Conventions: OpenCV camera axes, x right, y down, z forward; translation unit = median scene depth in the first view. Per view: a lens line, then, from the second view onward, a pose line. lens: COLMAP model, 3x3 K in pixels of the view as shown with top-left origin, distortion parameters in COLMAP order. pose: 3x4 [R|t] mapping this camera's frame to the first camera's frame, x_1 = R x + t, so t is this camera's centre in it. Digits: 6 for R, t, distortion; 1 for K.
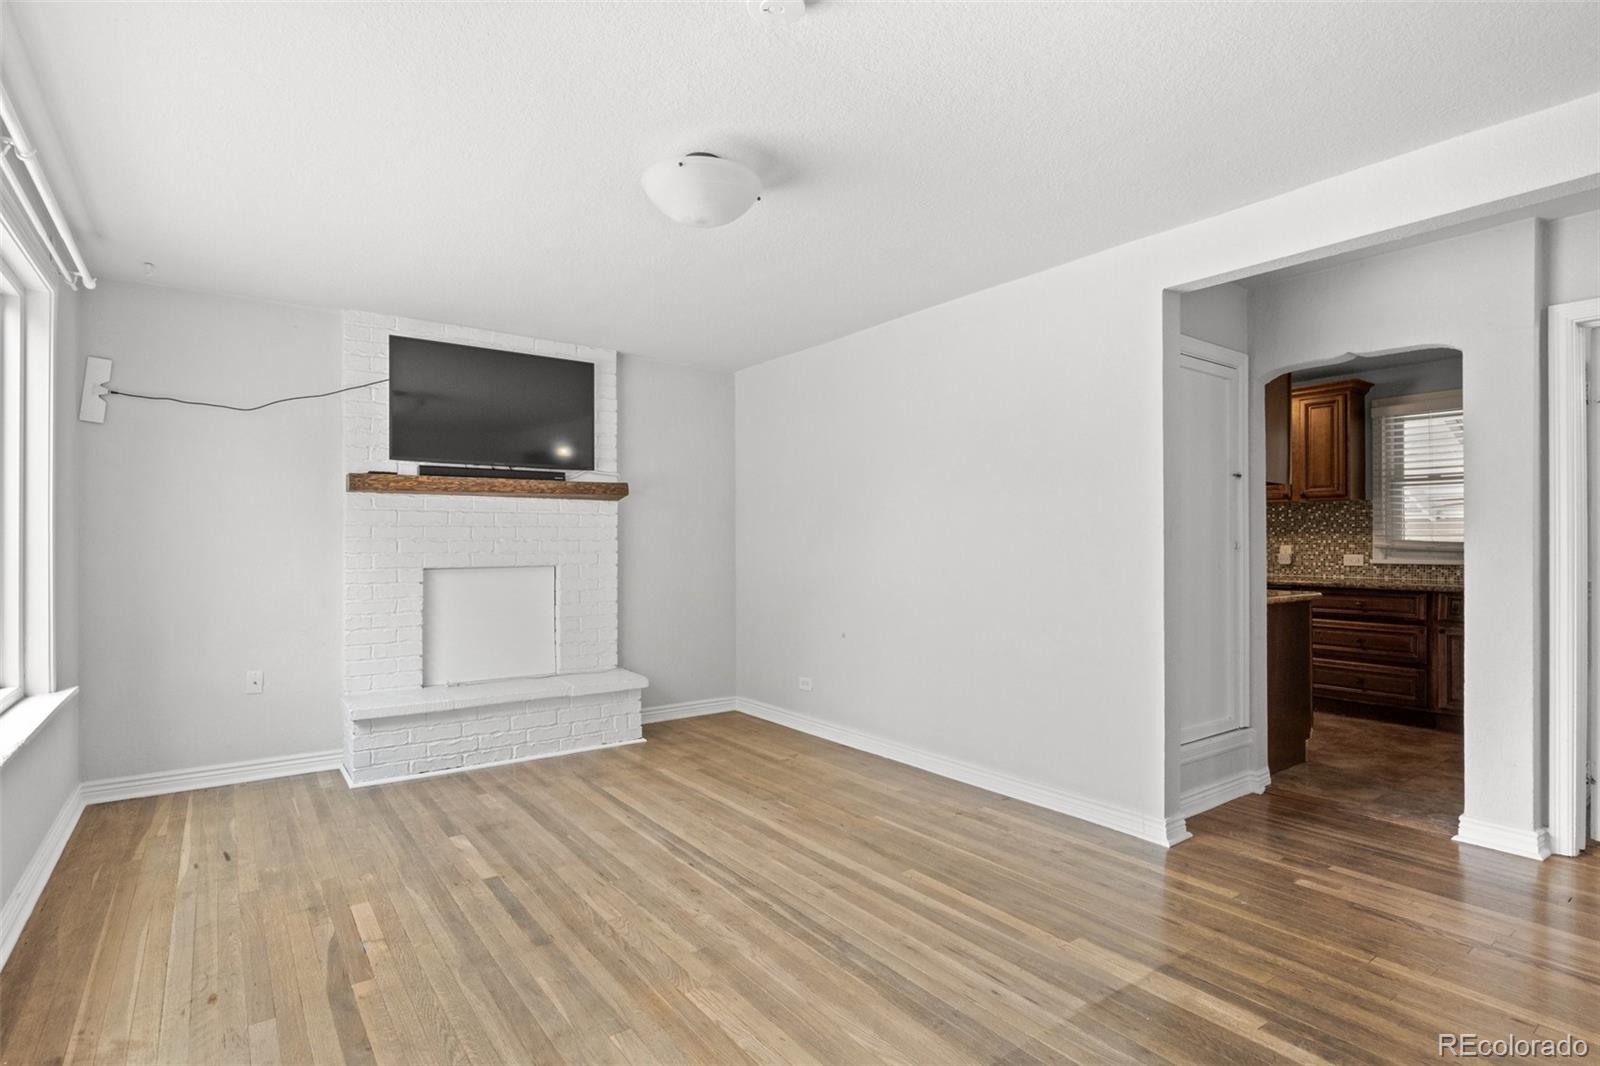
lens RADIAL K [[793.0, 0, 782.9], [0, 793.0, 542.8], [0, 0, 1]] dist [-0.002412, 0.001679]
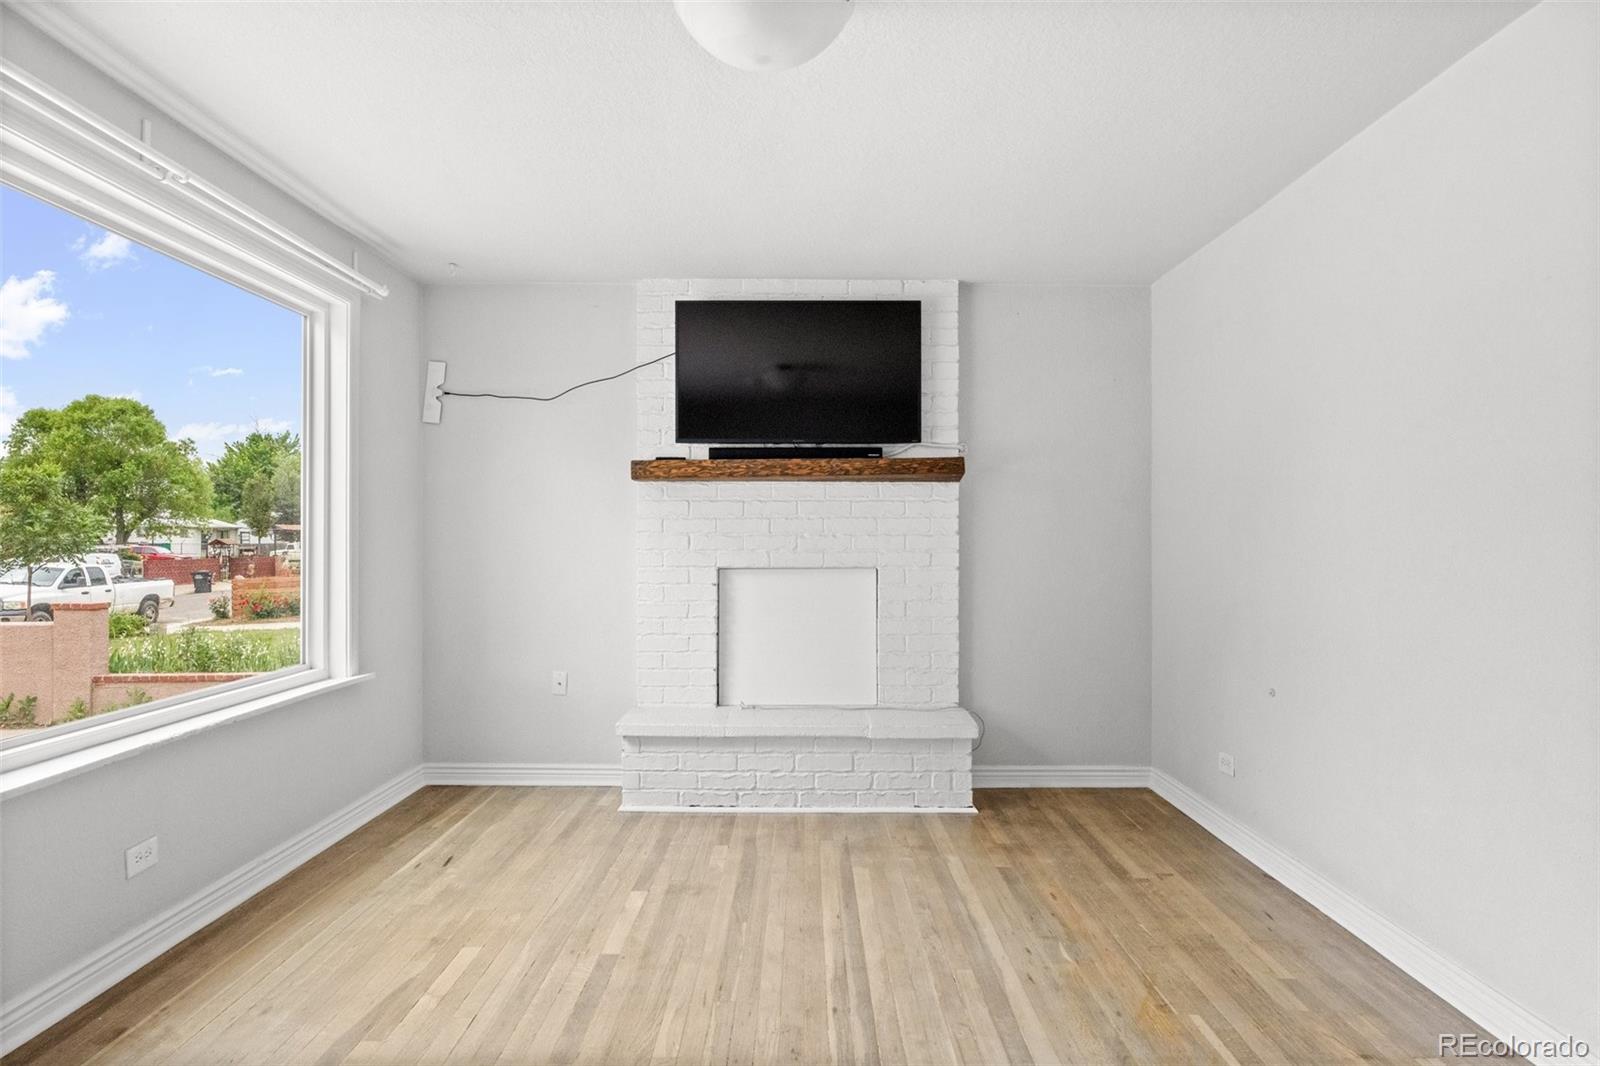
lens RADIAL K [[967.3, 0, 789.9], [0, 967.3, 541.5], [0, 0, 1]] dist [-0.001516, 0.003621]
pose [[0.805557, 0.004468, -0.592502, 0.250559], [-0.001424, 0.999983, 0.005605, -0.002348], [0.592517, -0.003671, 0.805550, 0.220851]]
